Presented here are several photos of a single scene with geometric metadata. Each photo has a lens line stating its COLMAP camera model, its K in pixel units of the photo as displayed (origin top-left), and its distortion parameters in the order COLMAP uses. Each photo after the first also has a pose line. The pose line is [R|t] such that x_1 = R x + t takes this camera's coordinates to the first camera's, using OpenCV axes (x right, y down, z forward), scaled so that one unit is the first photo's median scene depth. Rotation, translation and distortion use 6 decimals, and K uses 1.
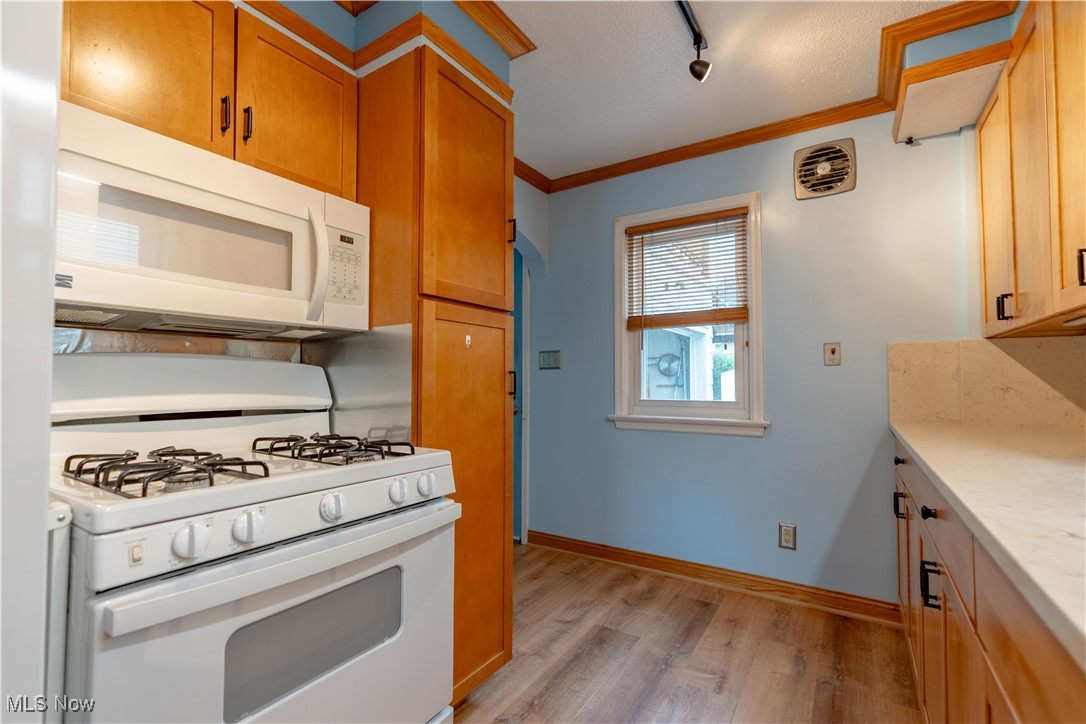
lens RADIAL K [[485.7, 0, 543.9], [0, 485.7, 364.7], [0, 0, 1]] dist [-0.009907, 0.004112]
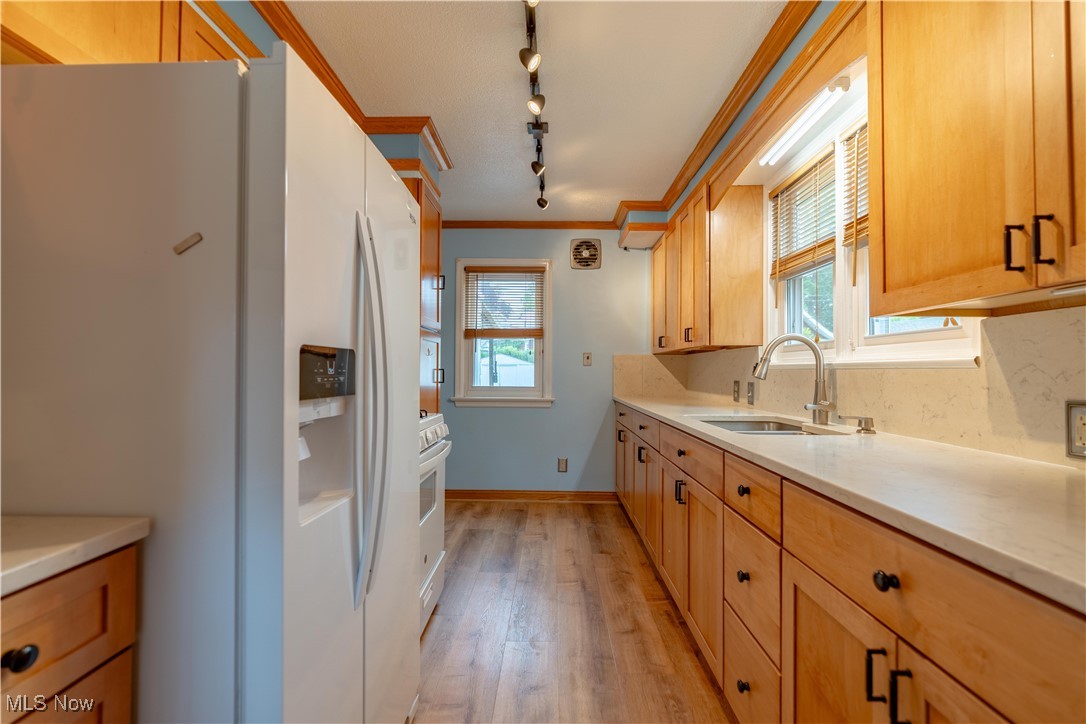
lens RADIAL K [[485.7, 0, 544.2], [0, 485.7, 362.1], [0, 0, 1]] dist [-0.009907, 0.004112]
pose [[0.850652, 0.015943, 0.525488, -0.513090], [-0.024780, 0.999645, 0.009785, -0.027449], [-0.525145, -0.021345, 0.850745, -0.467768]]
